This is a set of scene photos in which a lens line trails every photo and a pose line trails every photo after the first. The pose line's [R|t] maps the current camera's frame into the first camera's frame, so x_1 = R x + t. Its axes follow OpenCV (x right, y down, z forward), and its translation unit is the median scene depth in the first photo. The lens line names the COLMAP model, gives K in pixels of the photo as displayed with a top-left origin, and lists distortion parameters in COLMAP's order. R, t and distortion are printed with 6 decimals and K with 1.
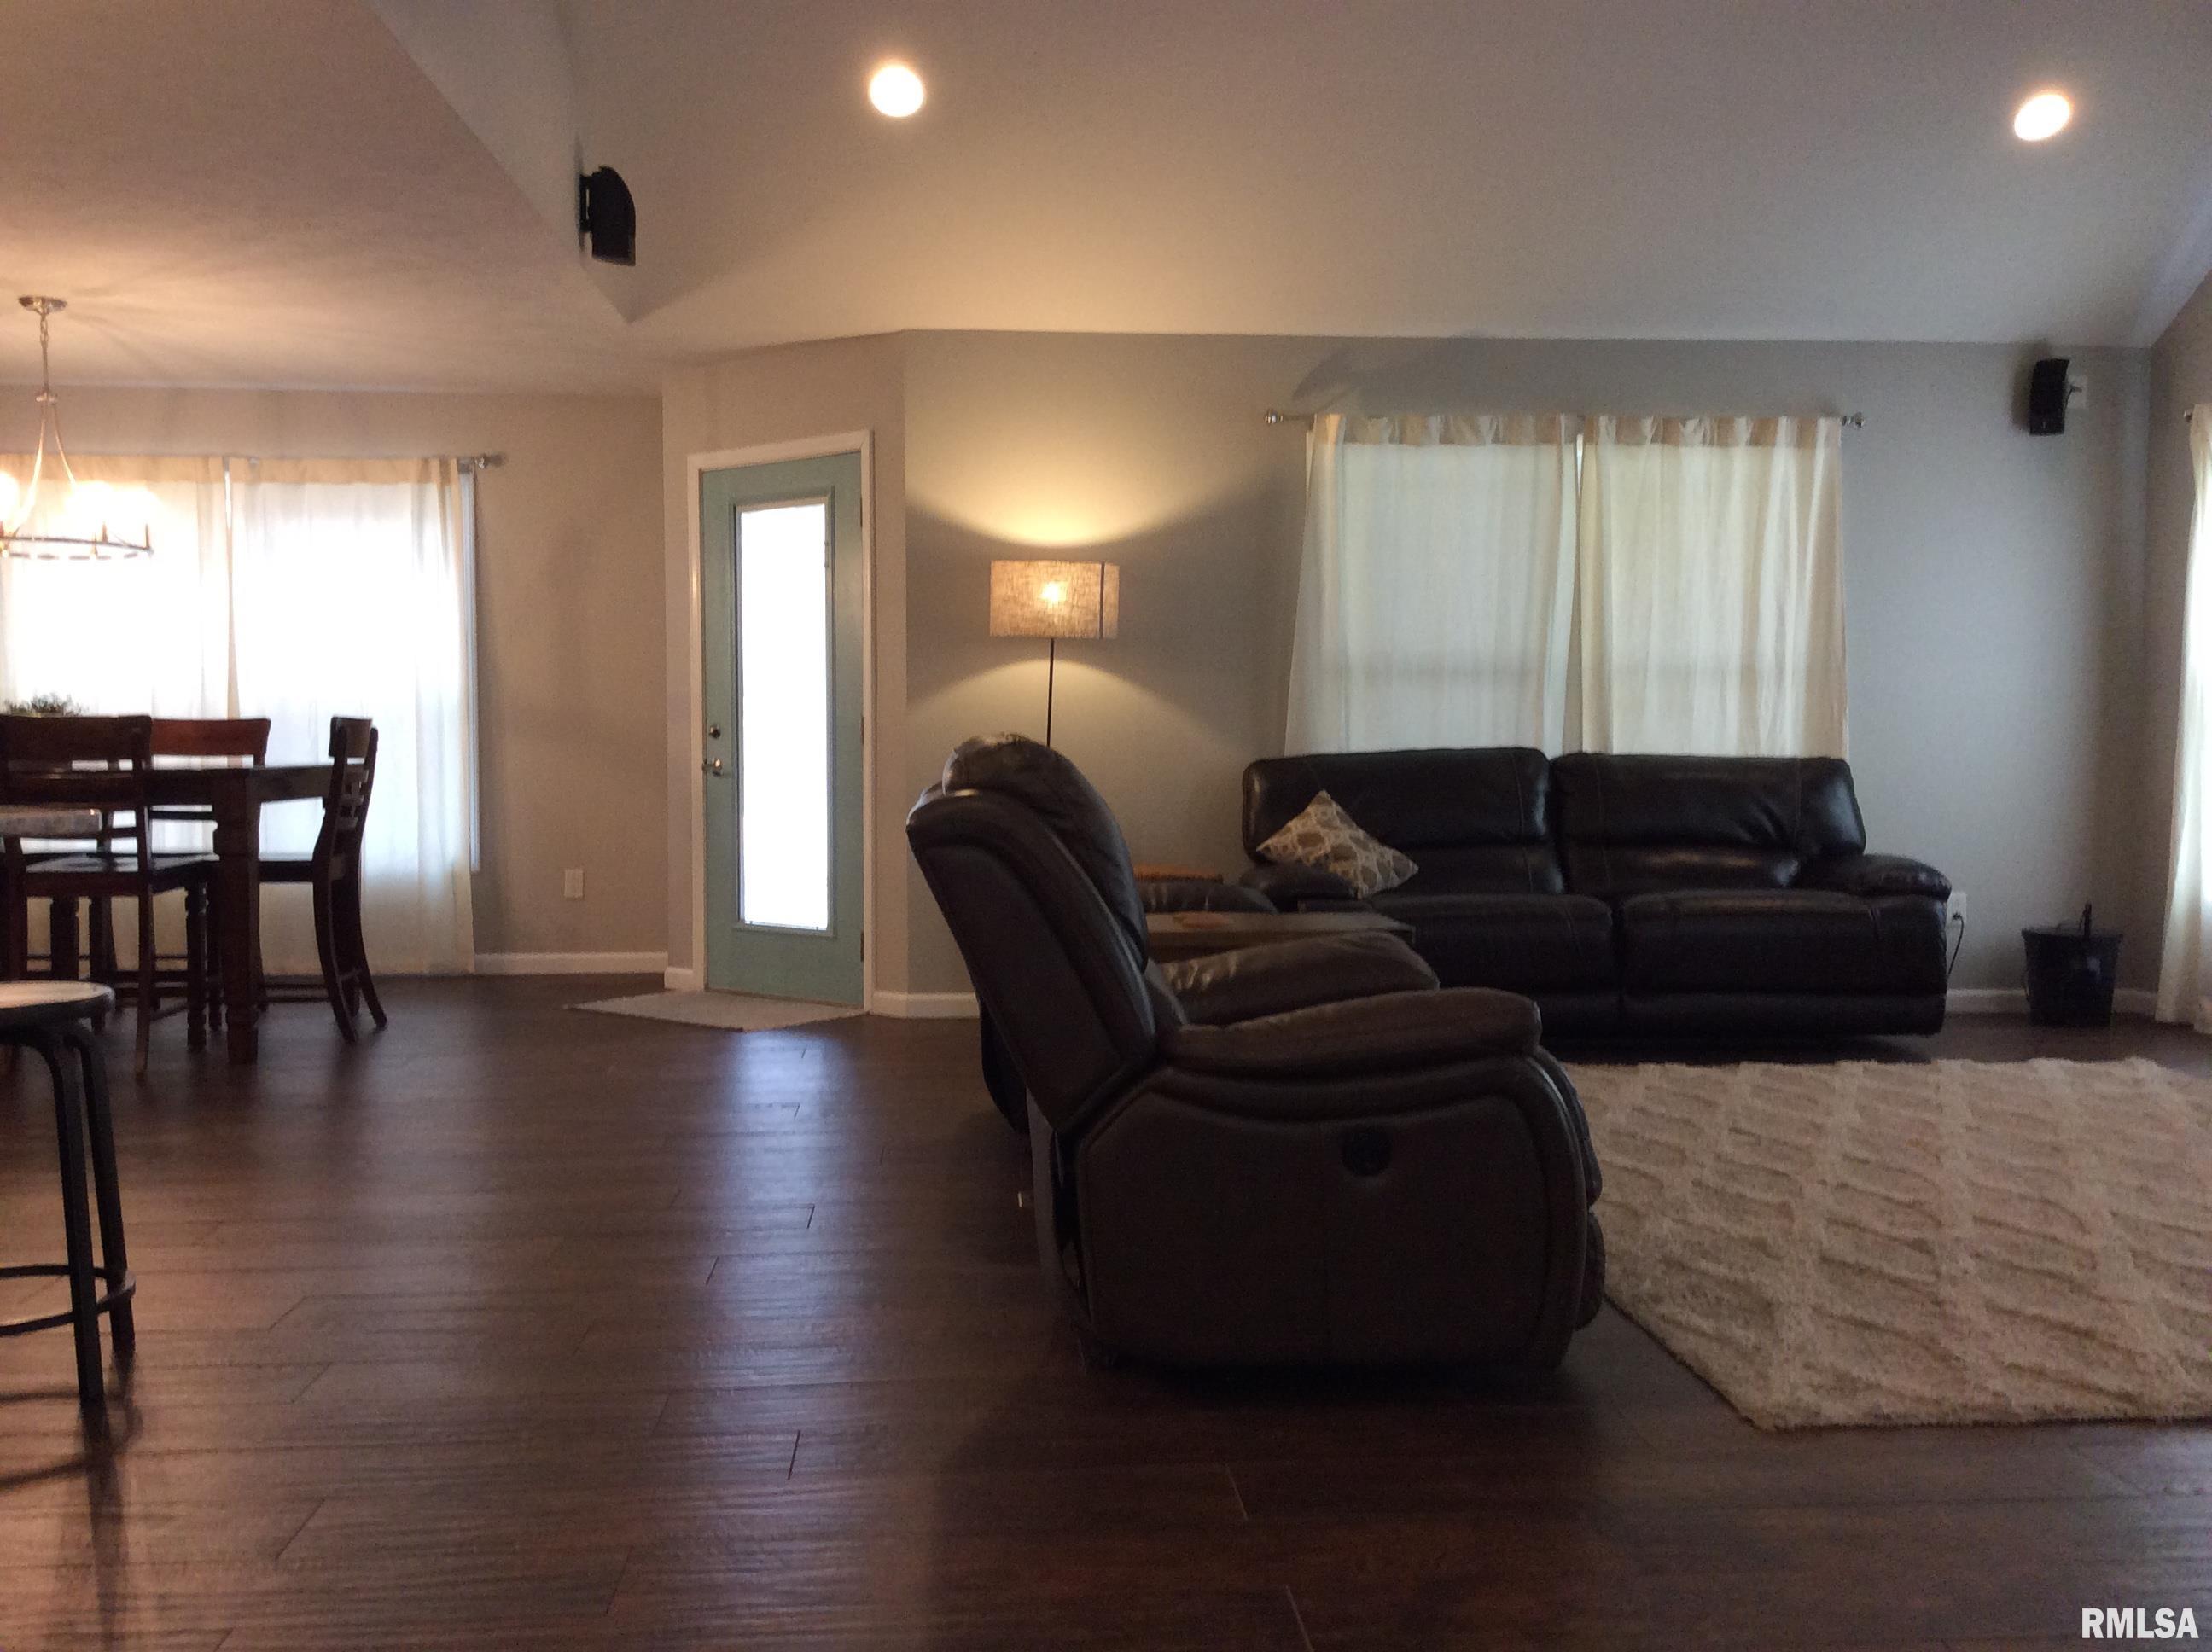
lens RADIAL K [[2017.7, 0, 1121.6], [0, 2017.7, 823.6], [0, 0, 1]] dist [0.108152, -0.190200]
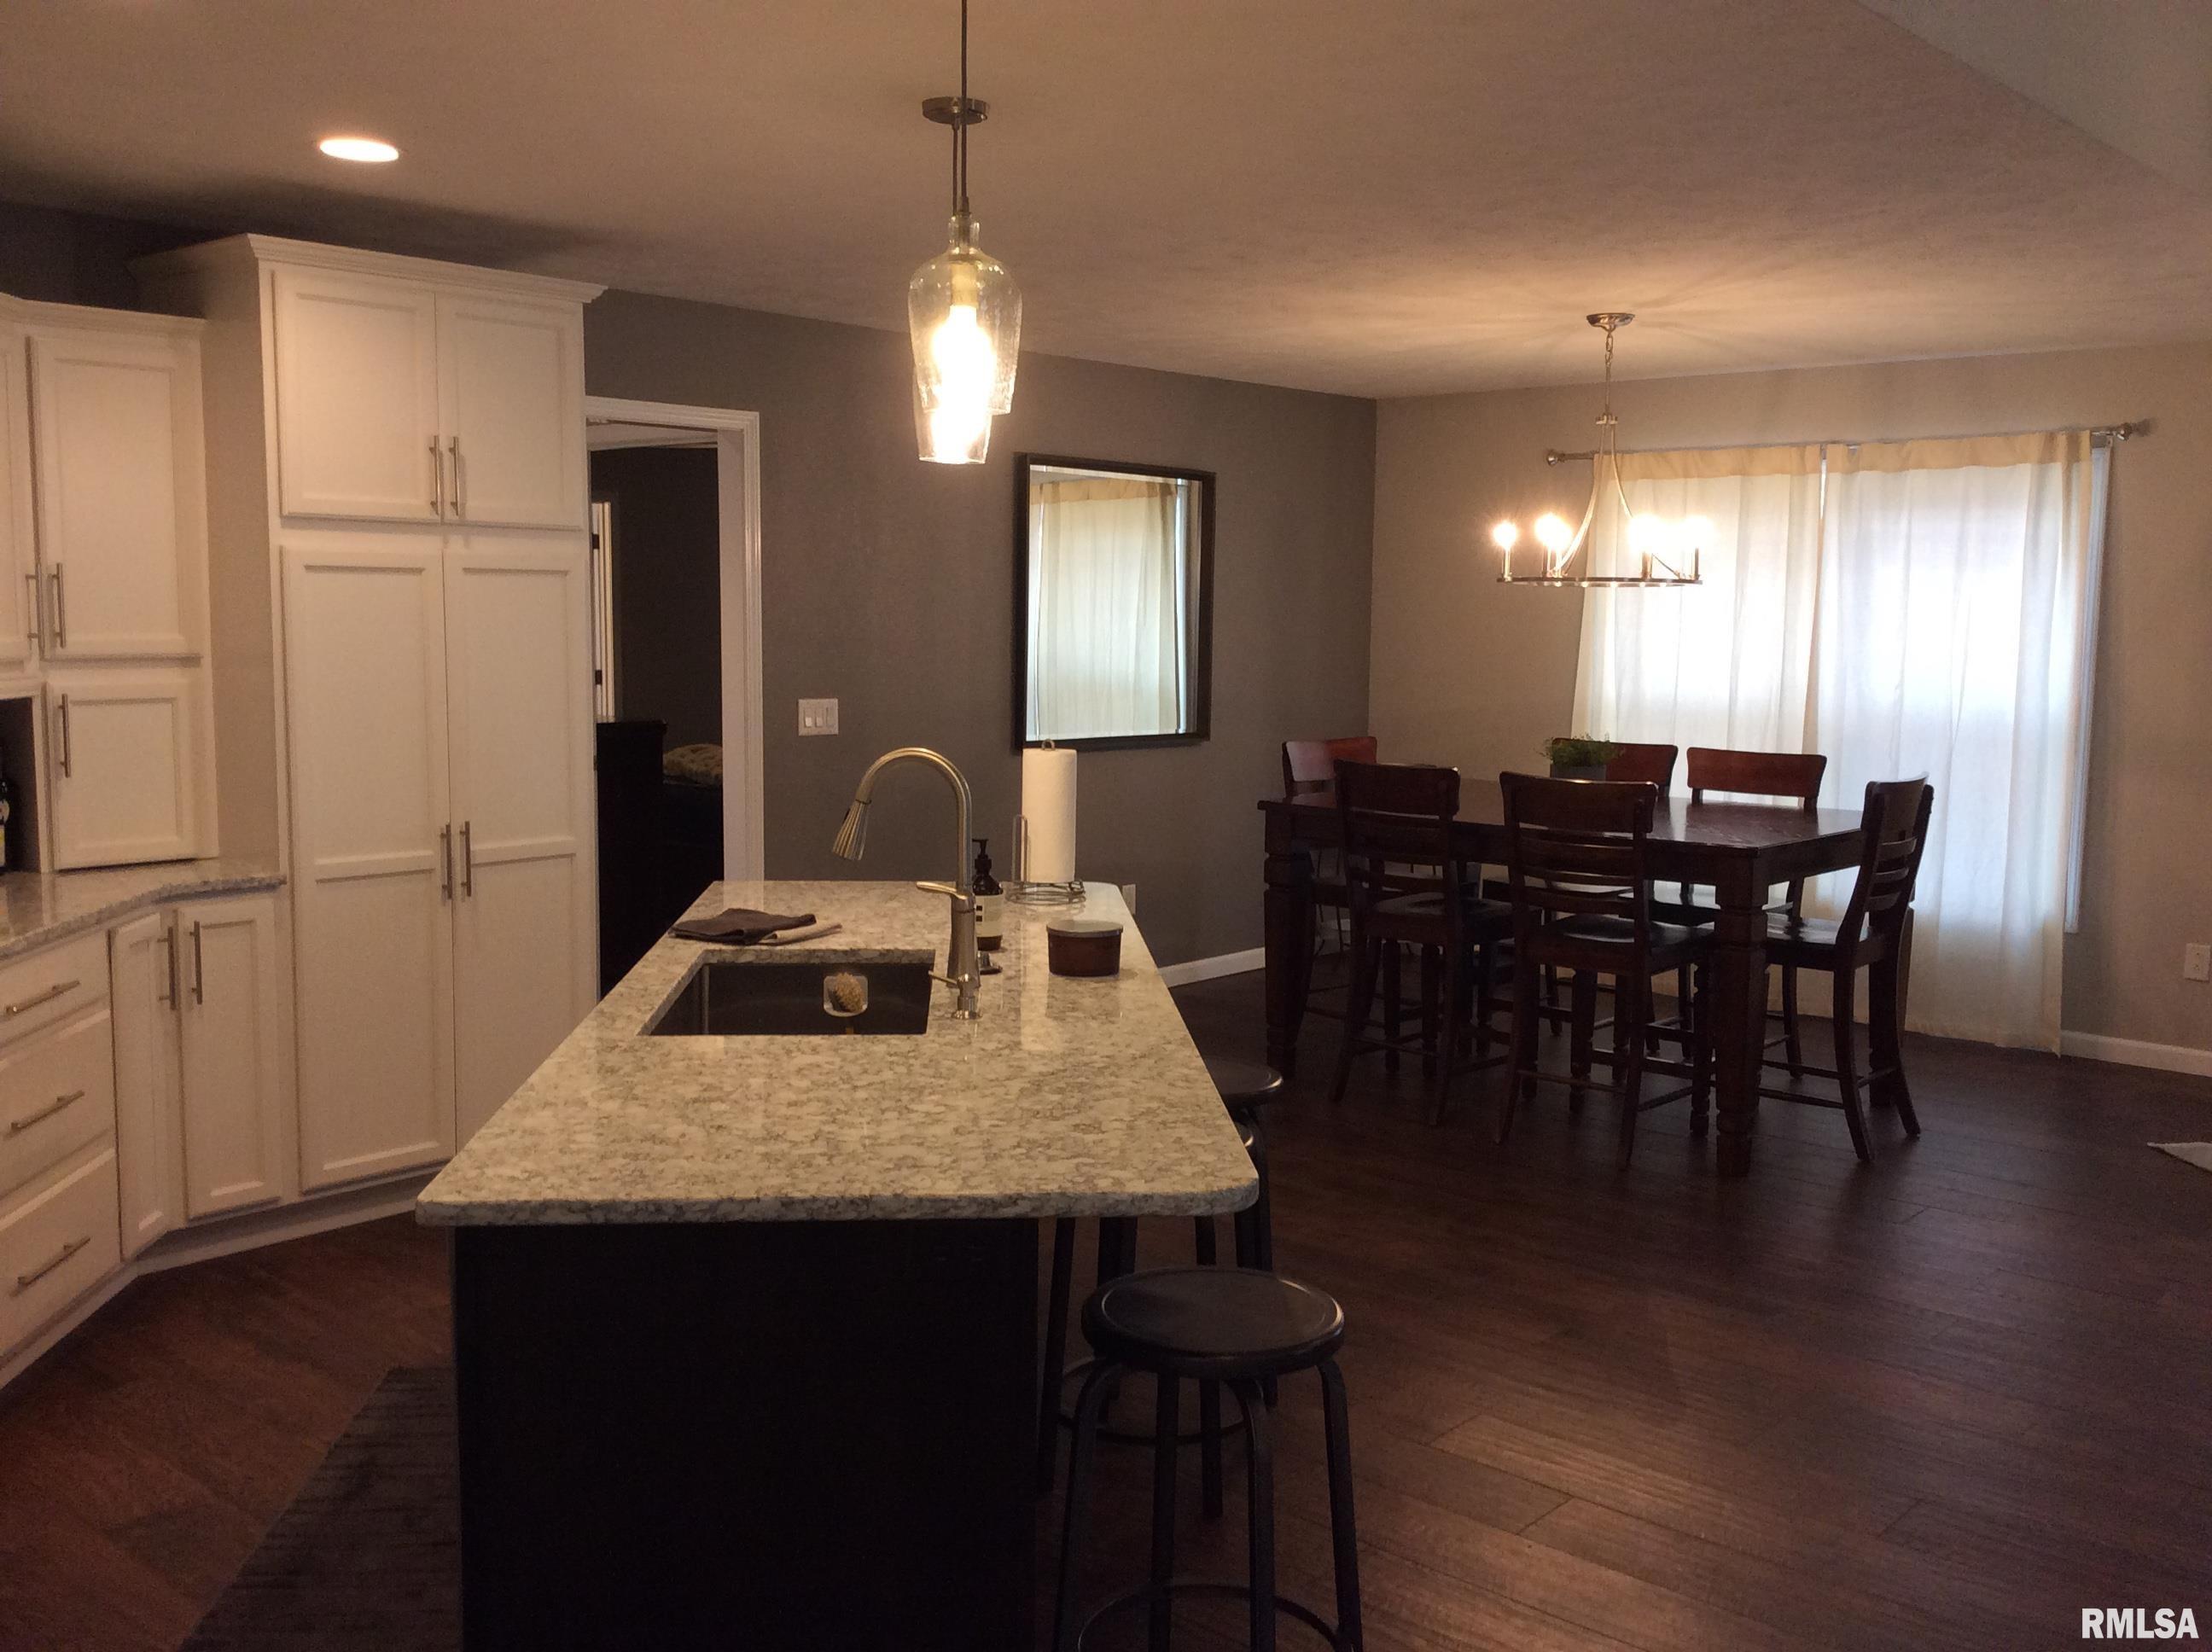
lens RADIAL K [[2006.5, 0, 1116.7], [0, 2006.5, 825.2], [0, 0, 1]] dist [0.154602, -0.291273]
pose [[0.696986, 0.087094, -0.711776, 0.000708], [-0.044929, 0.995951, 0.077871, -0.079862], [0.715676, -0.022295, 0.698077, 0.169234]]
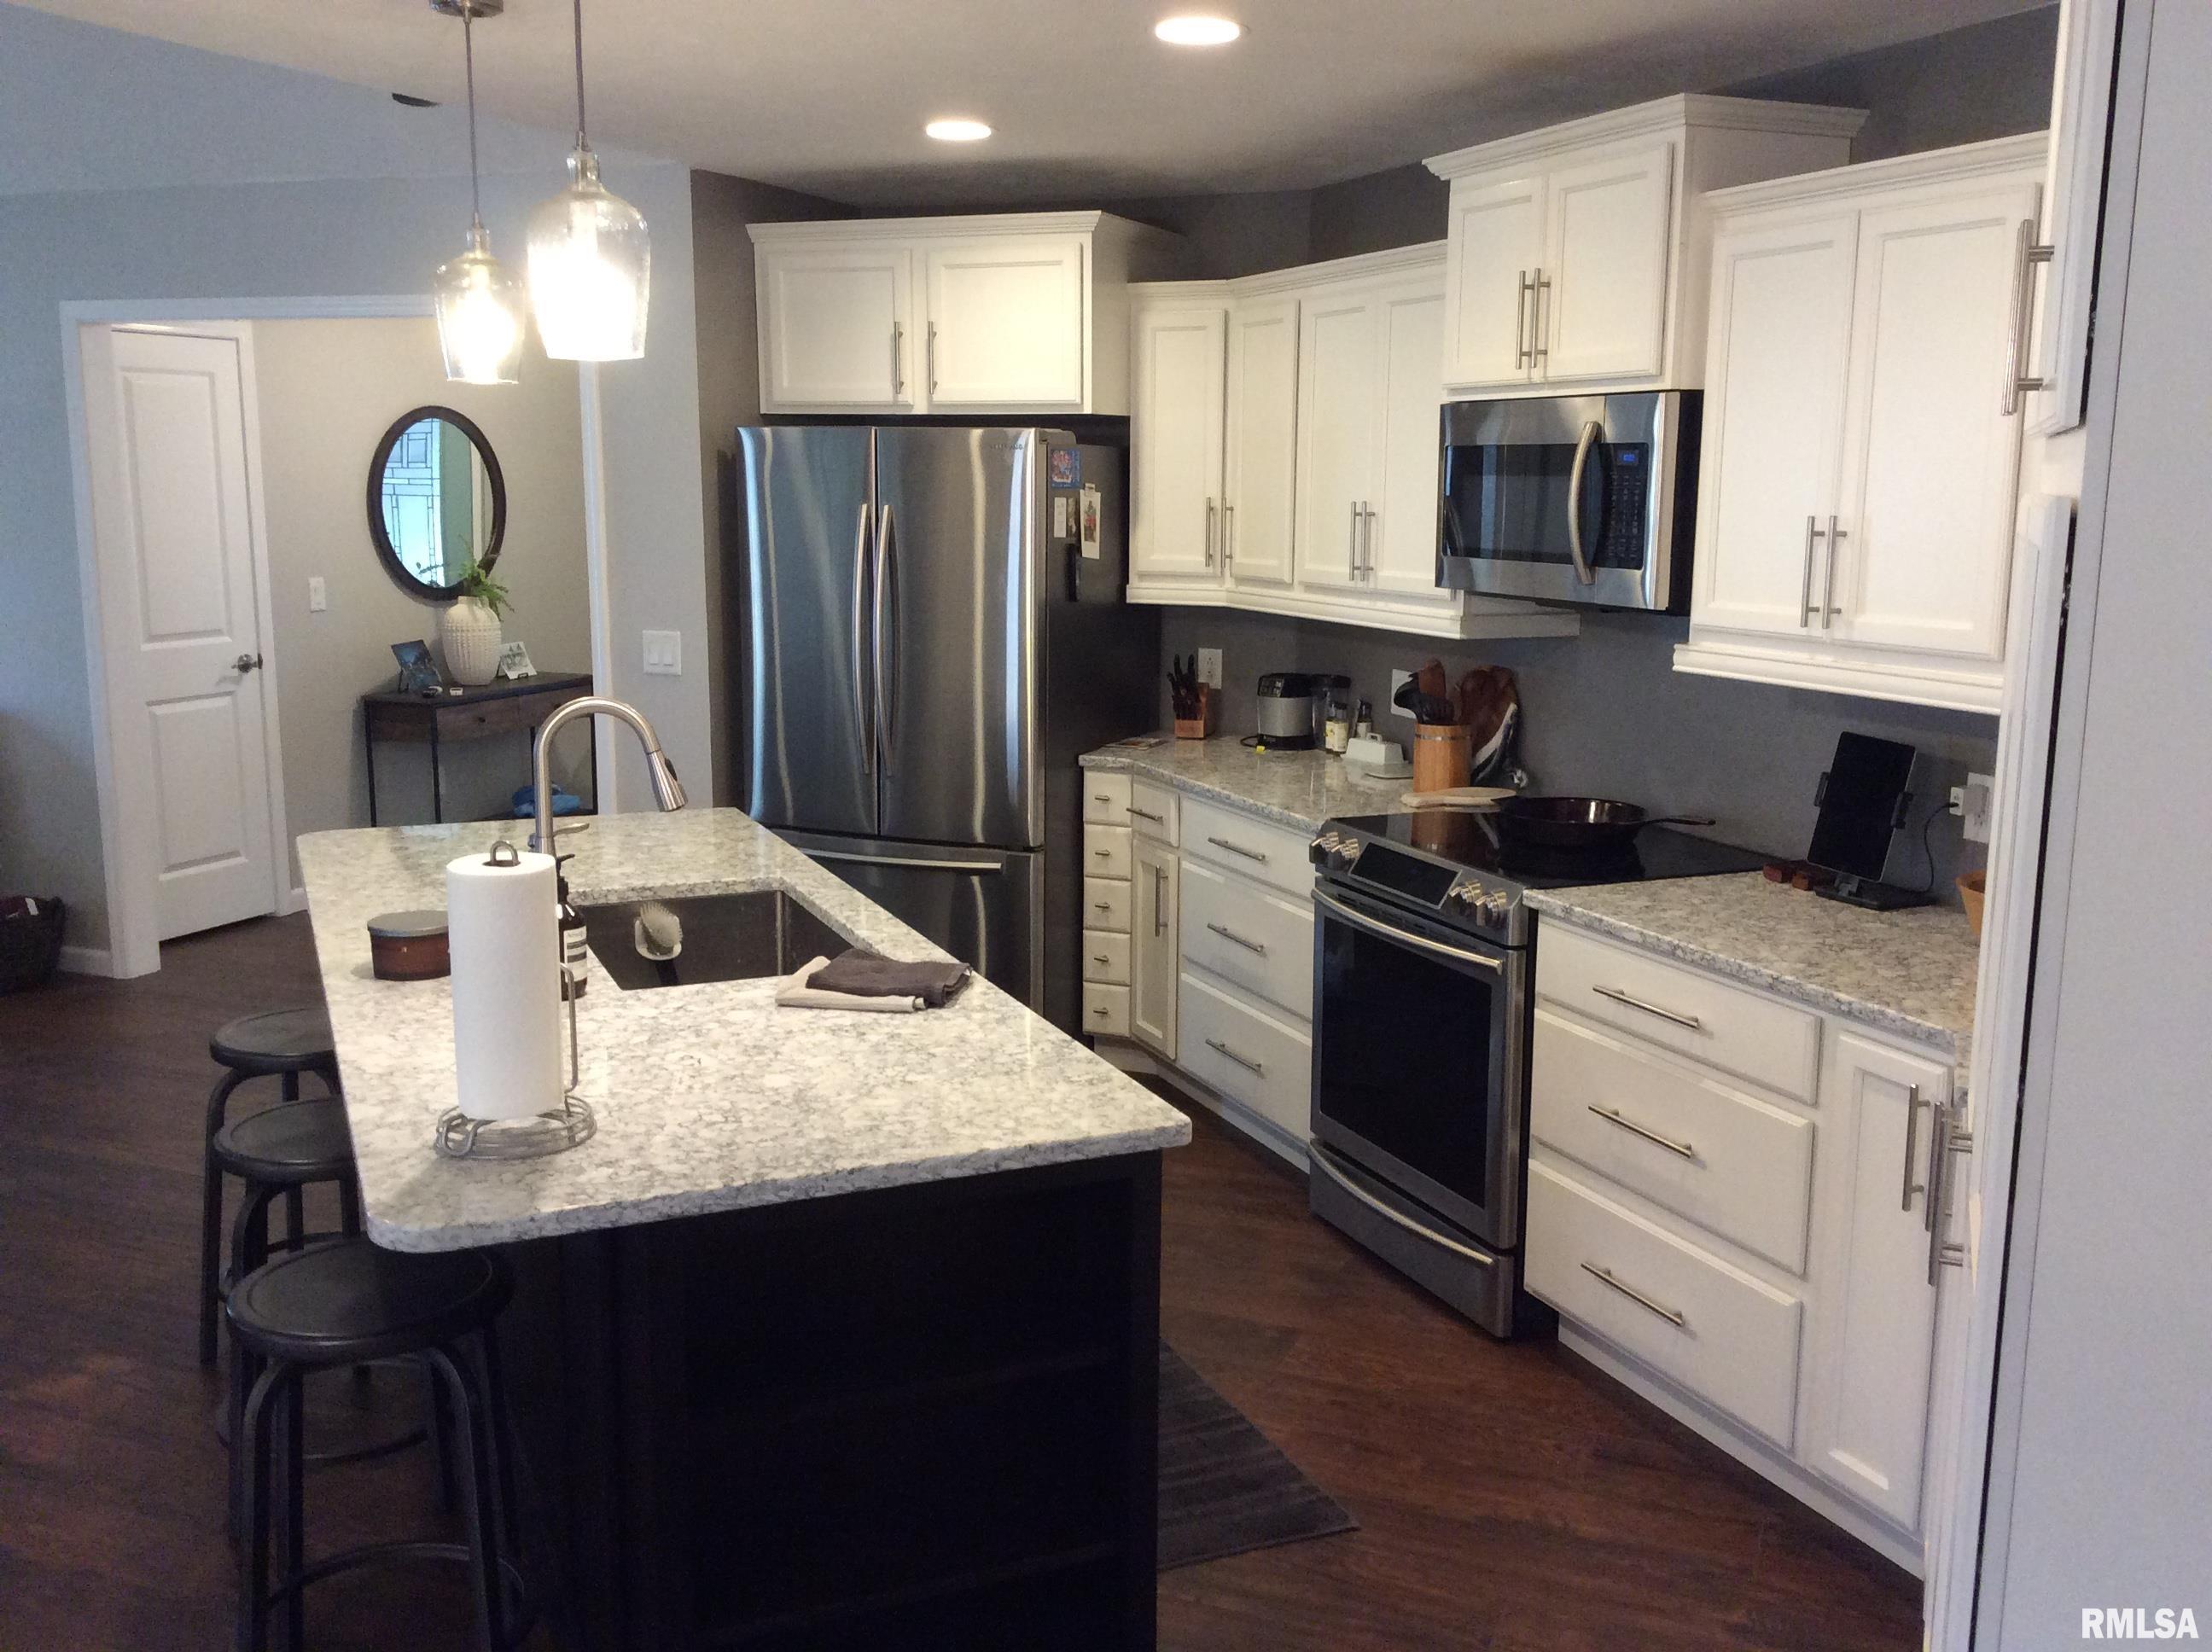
lens RADIAL K [[2006.5, 0, 1116.7], [0, 2006.5, 825.2], [0, 0, 1]] dist [0.154602, -0.291273]
pose [[-0.894792, -0.086150, 0.438093, -0.671903], [0.011172, 0.976581, 0.214860, -0.127167], [-0.446343, 0.197149, -0.872874, 0.812423]]
